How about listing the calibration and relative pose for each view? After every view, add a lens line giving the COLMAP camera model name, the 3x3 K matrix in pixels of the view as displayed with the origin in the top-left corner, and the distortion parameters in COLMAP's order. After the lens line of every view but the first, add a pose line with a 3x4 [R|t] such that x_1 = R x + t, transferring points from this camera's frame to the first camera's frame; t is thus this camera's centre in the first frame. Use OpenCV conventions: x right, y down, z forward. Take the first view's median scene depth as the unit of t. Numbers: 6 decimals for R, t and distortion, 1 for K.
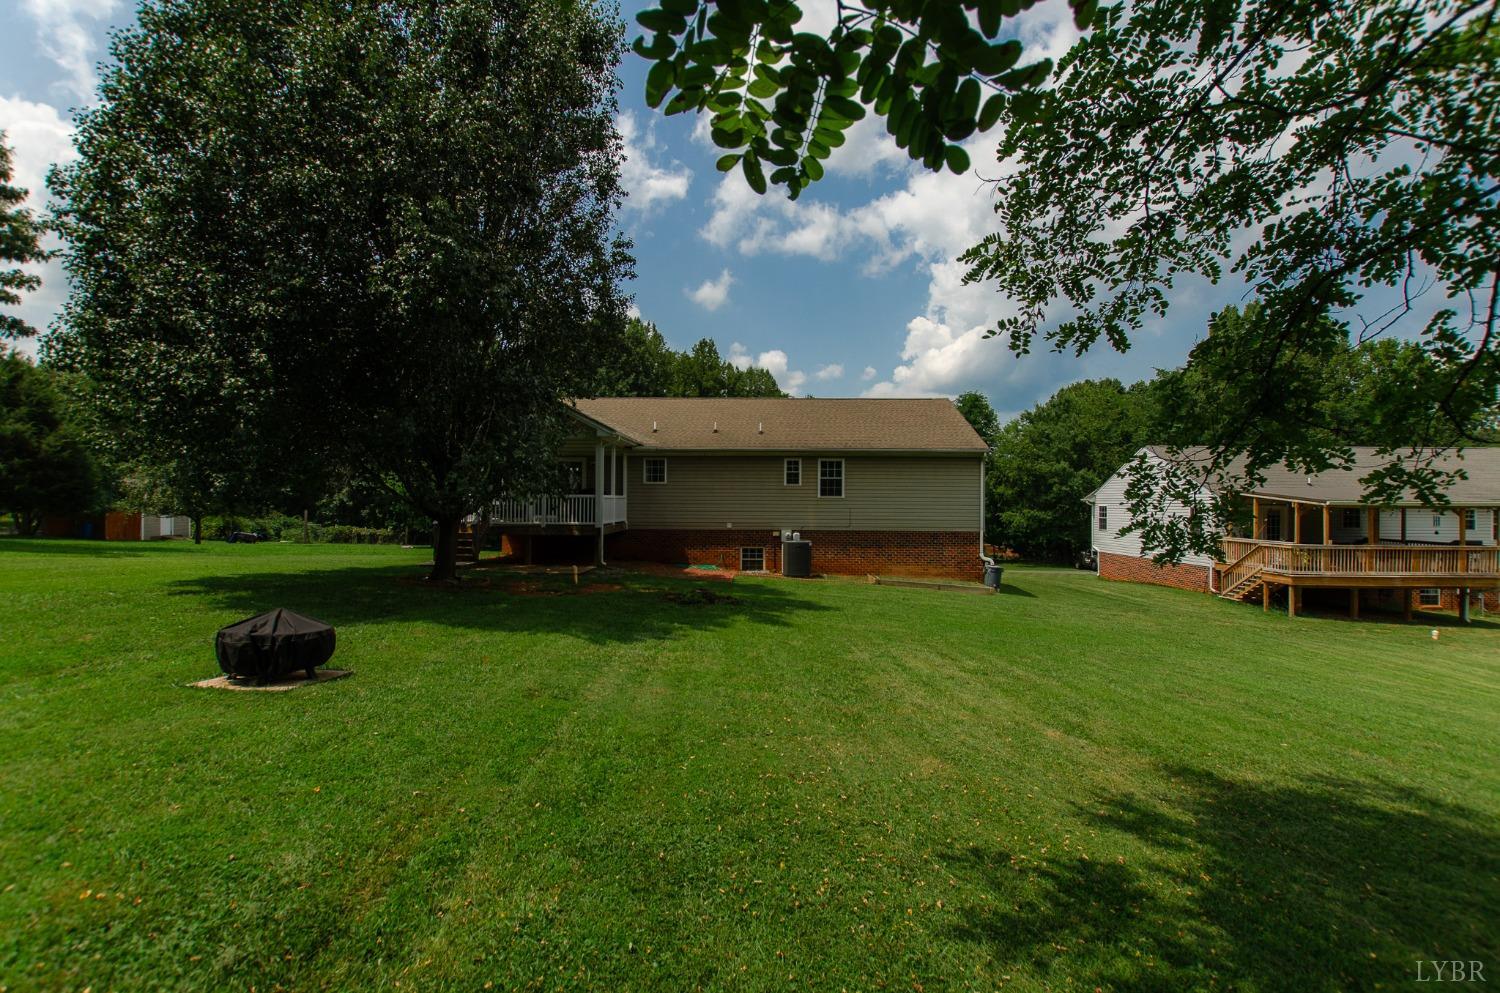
lens RADIAL K [[654.6, 0, 755.4], [0, 654.6, 512.8], [0, 0, 1]] dist [0.000534, 0.000015]
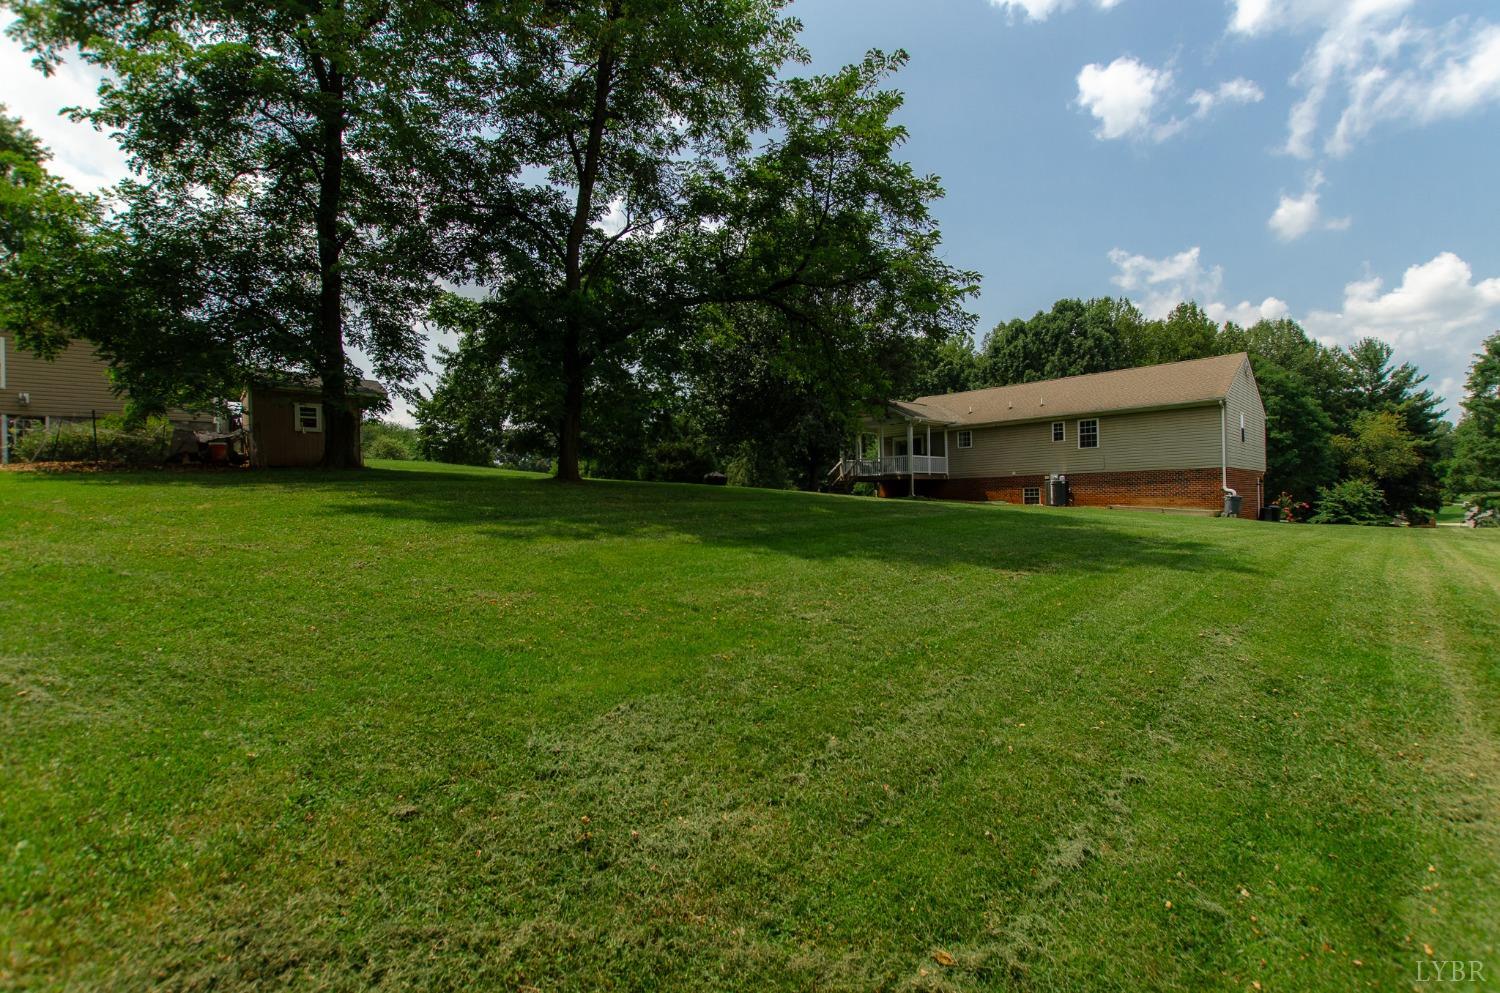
lens RADIAL K [[681.5, 0, 750.0], [0, 681.5, 496.5], [0, 0, 1]] dist [0.000842, -0.000435]
pose [[0.739277, -0.024427, -0.672959, 0.537088], [0.011109, 0.999648, -0.024080, 0.100892], [0.673310, 0.010326, 0.739288, -0.489712]]
